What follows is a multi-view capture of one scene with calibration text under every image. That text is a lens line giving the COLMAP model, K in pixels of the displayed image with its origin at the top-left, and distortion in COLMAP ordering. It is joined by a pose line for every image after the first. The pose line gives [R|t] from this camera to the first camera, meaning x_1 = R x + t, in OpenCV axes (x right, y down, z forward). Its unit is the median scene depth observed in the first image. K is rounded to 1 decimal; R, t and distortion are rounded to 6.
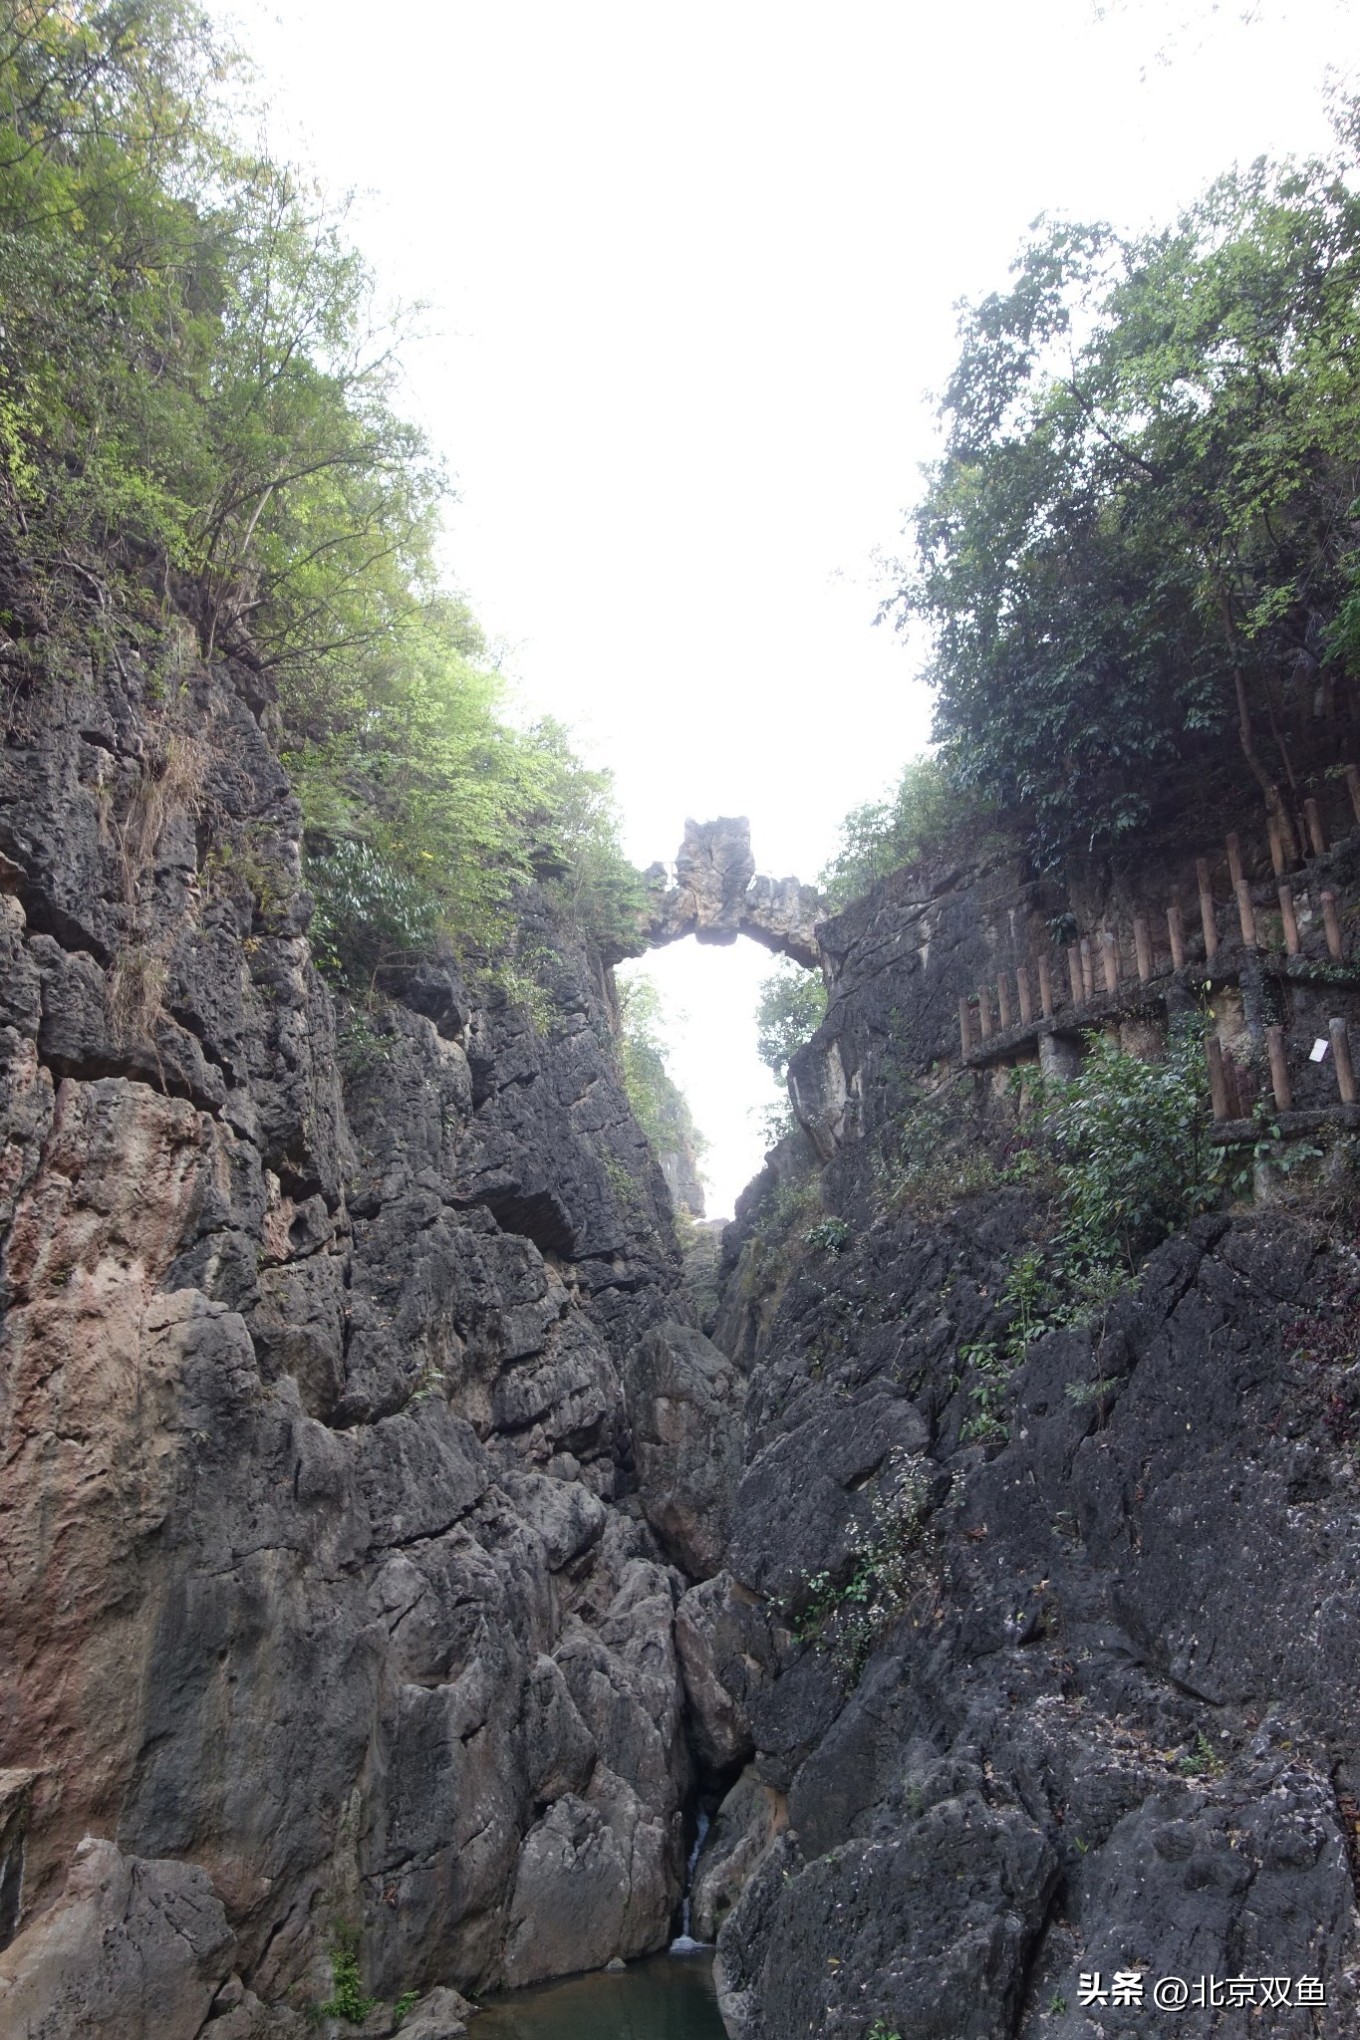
lens RADIAL K [[1634.2, 0, 680.0], [0, 1634.2, 1020.0], [0, 0, 1]] dist [0.000377, 0.002923]
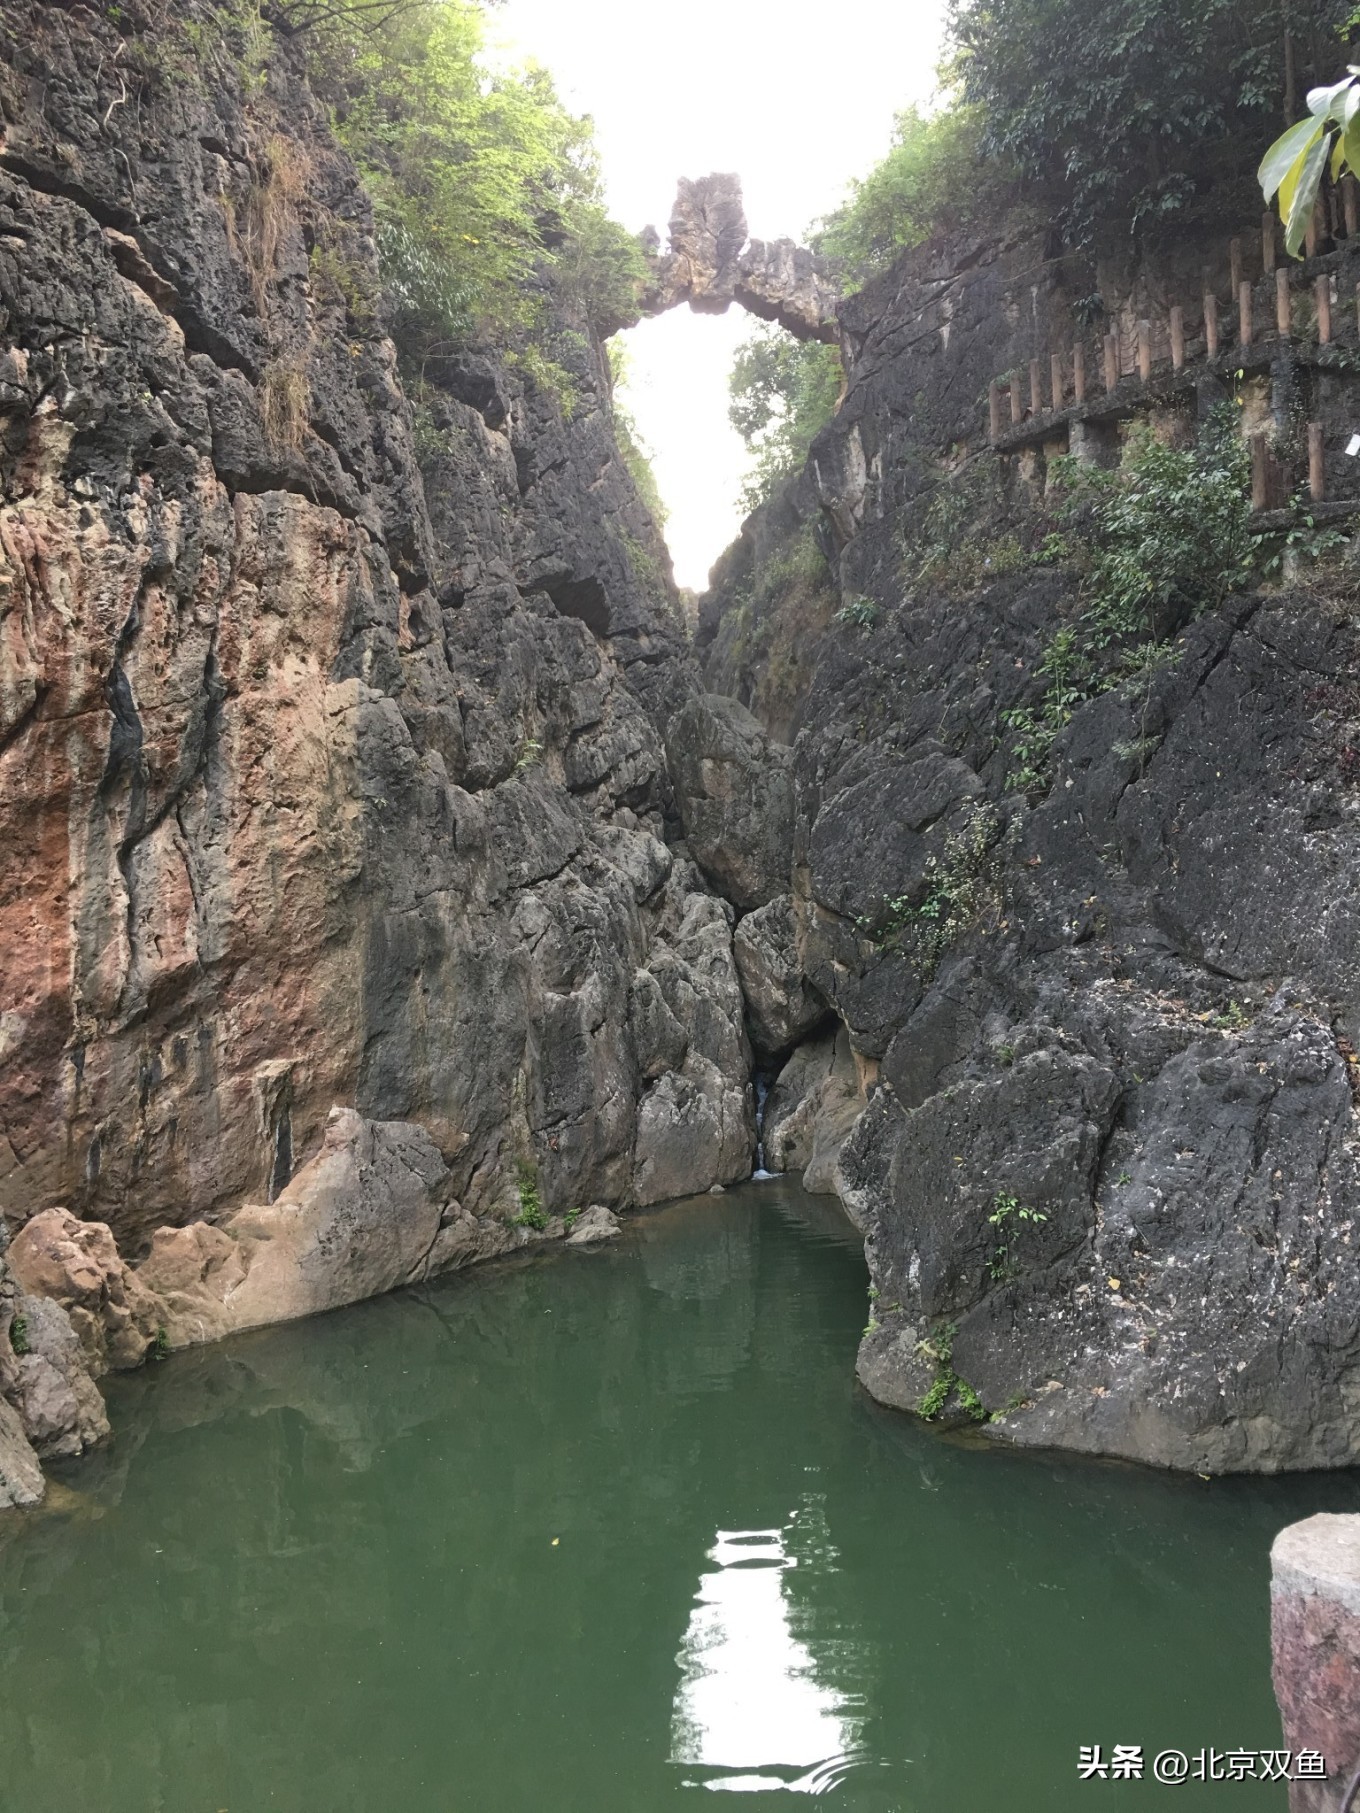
lens RADIAL K [[1573.2, 0, 680.0], [0, 1573.2, 906.5], [0, 0, 1]] dist [0.101746, -0.131220]
pose [[0.998957, -0.027330, 0.036580, -0.113449], [0.014247, 0.947659, 0.318967, -0.035598], [-0.043383, -0.318113, 0.947060, -0.117809]]
